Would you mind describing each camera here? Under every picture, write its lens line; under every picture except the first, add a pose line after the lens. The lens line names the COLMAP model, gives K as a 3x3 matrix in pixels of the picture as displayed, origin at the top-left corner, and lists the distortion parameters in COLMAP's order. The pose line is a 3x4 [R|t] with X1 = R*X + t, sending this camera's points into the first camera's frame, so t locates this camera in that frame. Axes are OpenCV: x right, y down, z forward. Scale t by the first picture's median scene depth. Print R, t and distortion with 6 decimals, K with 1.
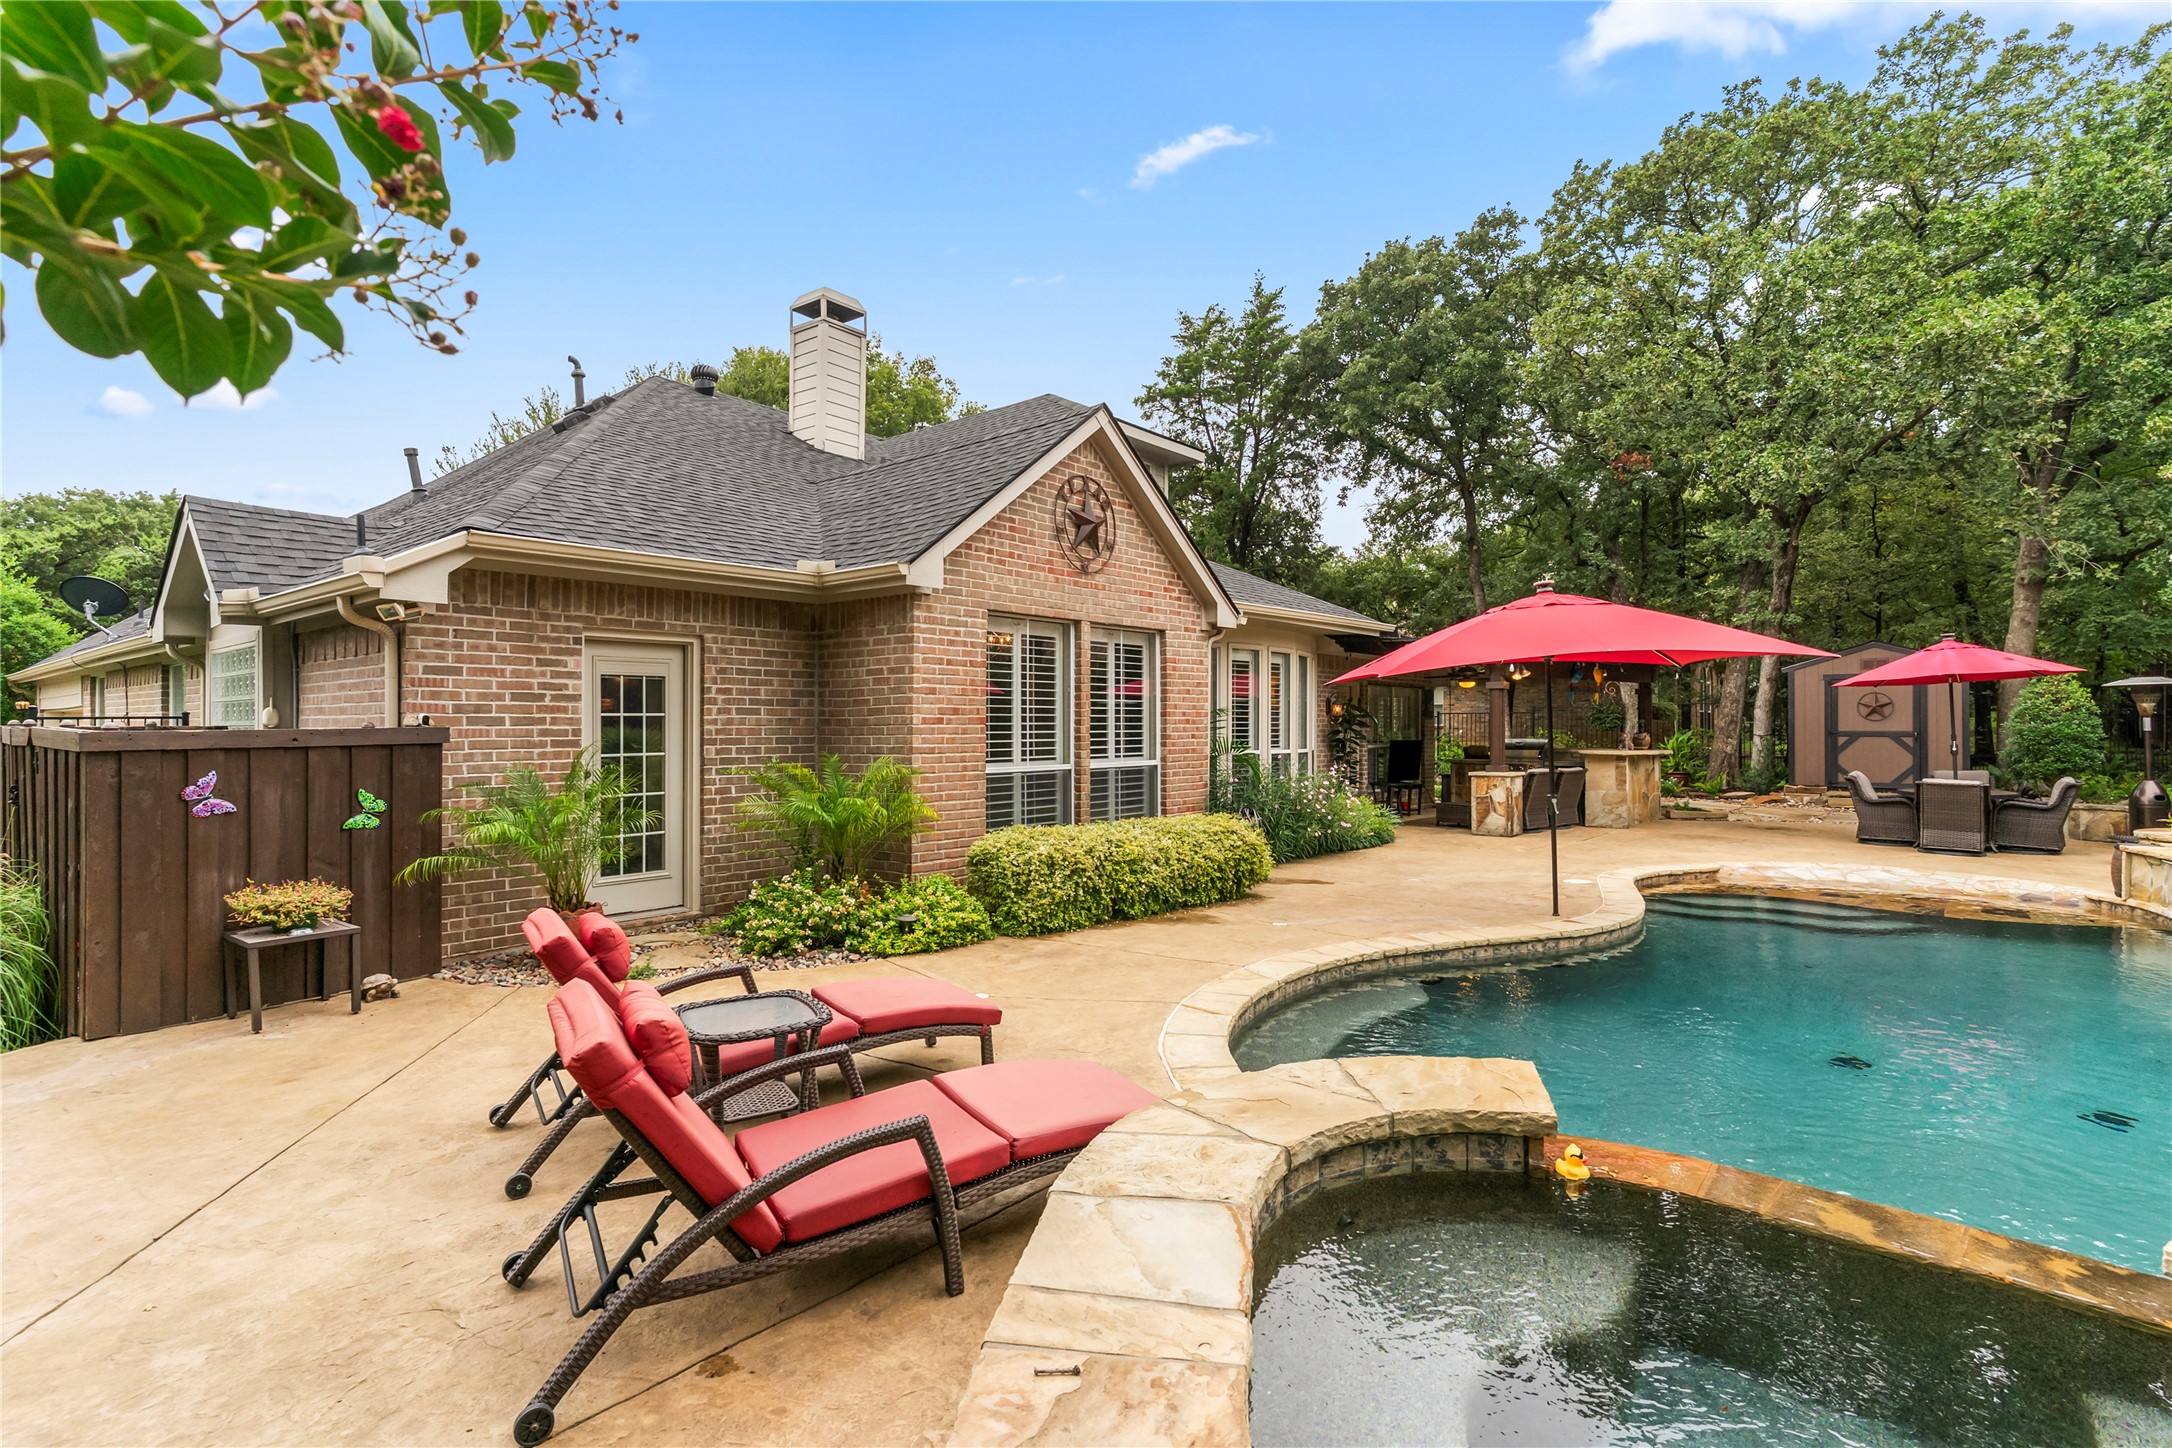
lens RADIAL K [[1021.0, 0, 1086.6], [0, 1021.0, 735.6], [0, 0, 1]] dist [0.000212, 0.000112]
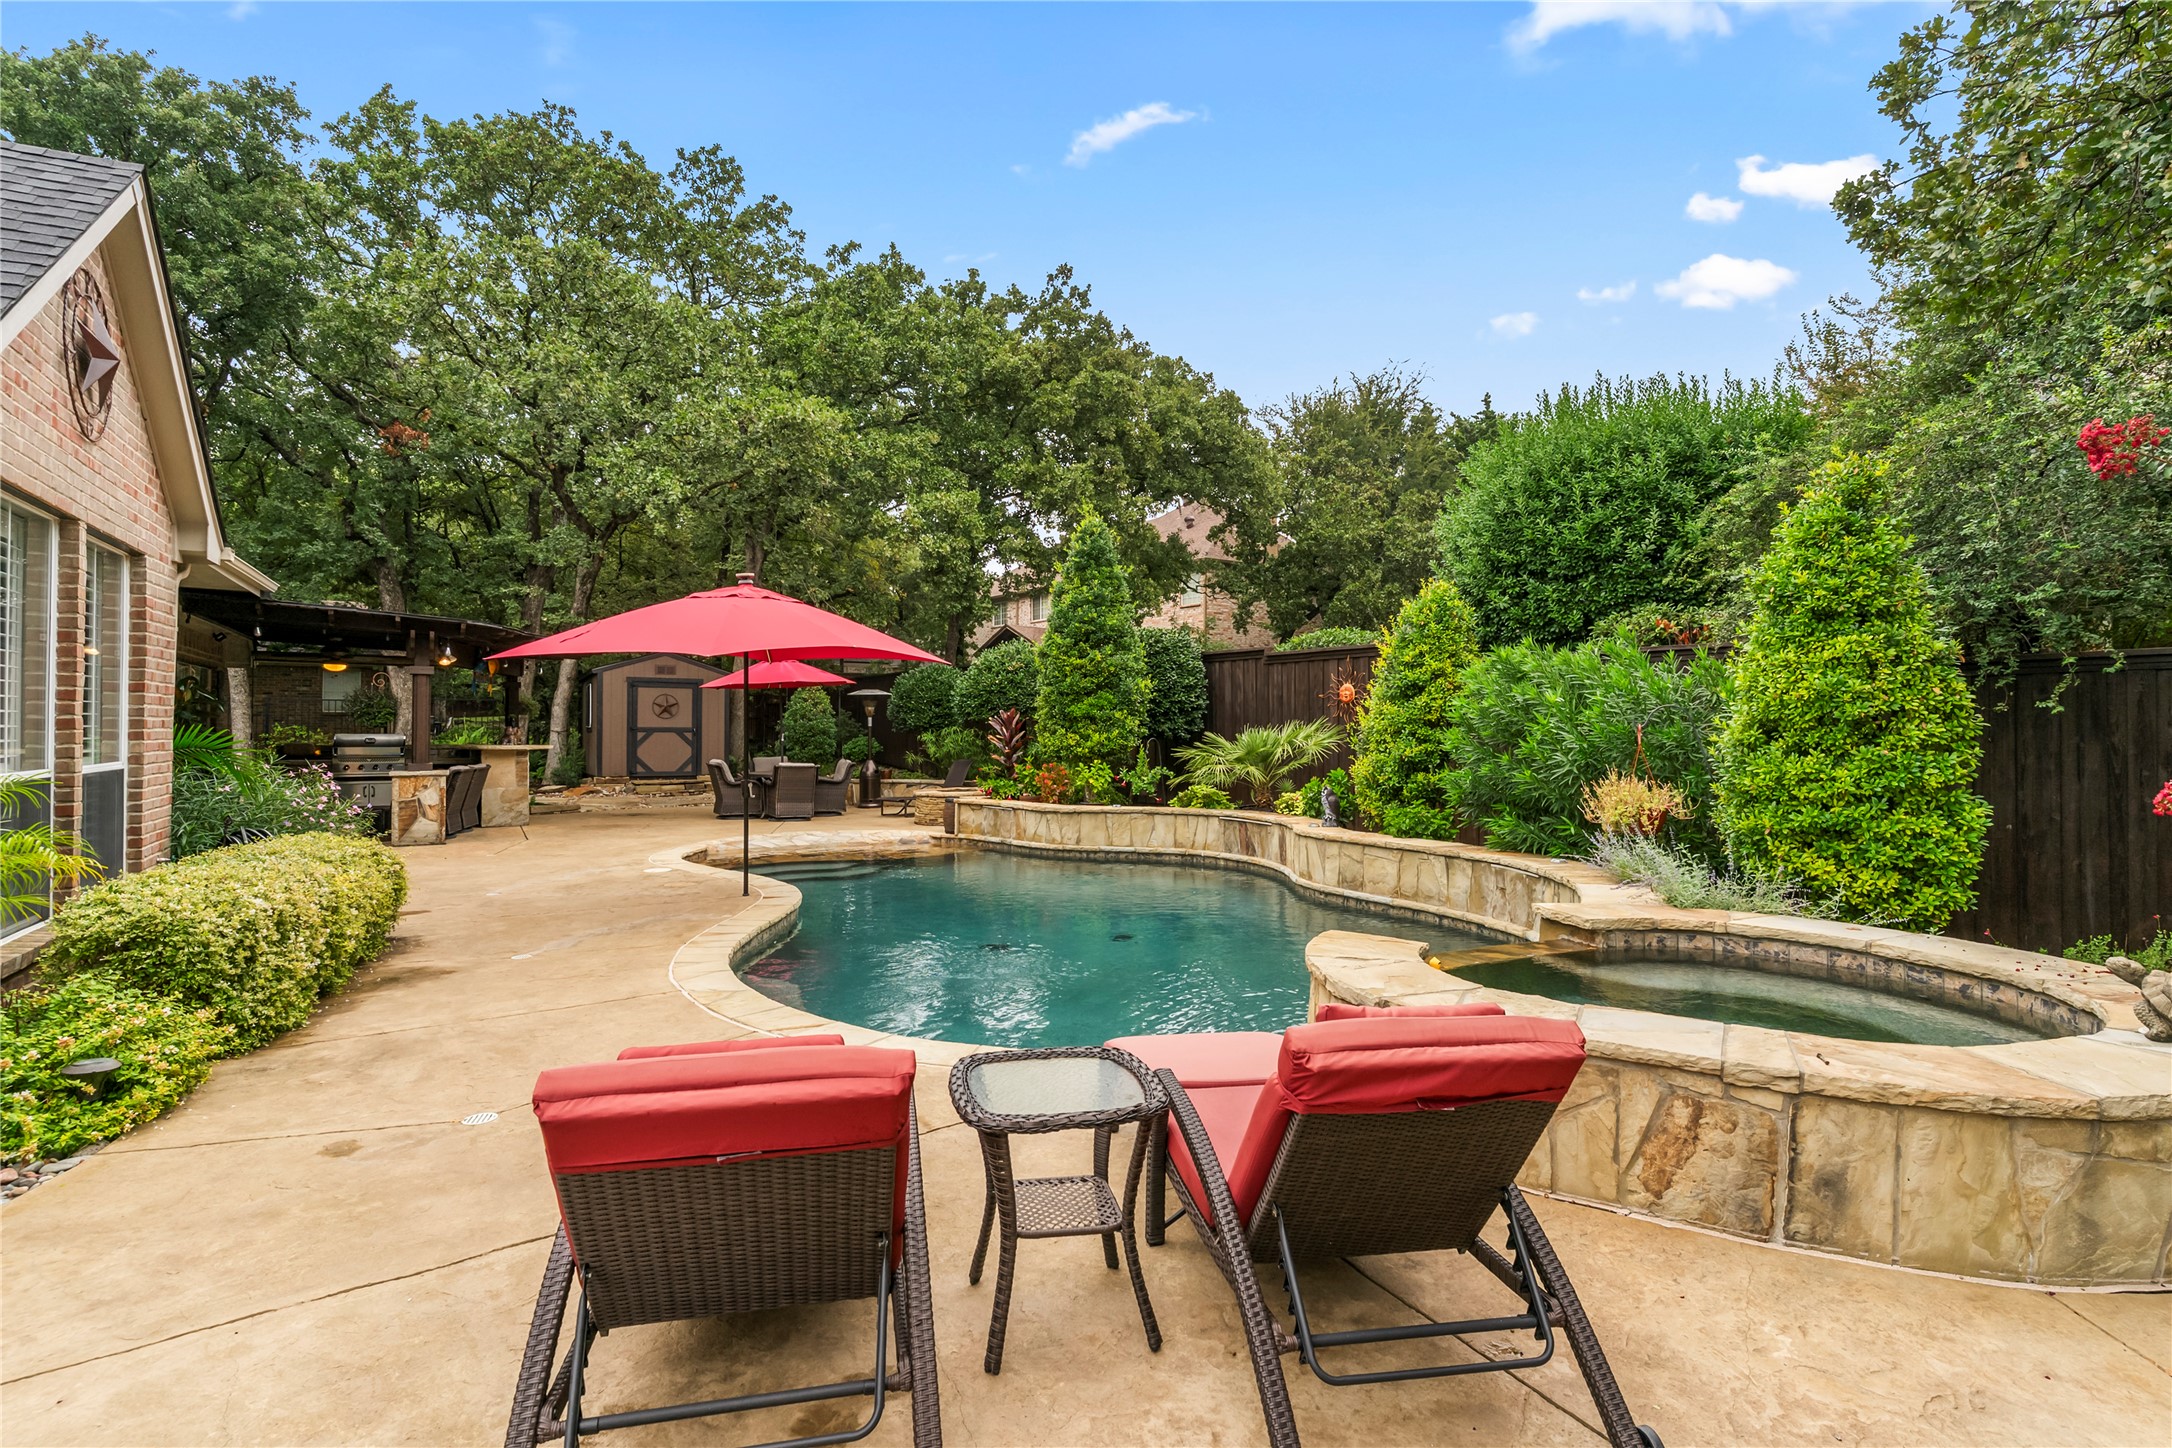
lens RADIAL K [[1045.4, 0, 1090.6], [0, 1045.4, 724.1], [0, 0, 1]] dist [0.002406, -0.000065]
pose [[0.334509, 0.009534, 0.942344, -0.230440], [0.001402, 0.999943, -0.010614, 0.006065], [-0.942391, 0.004871, 0.334477, 0.162309]]
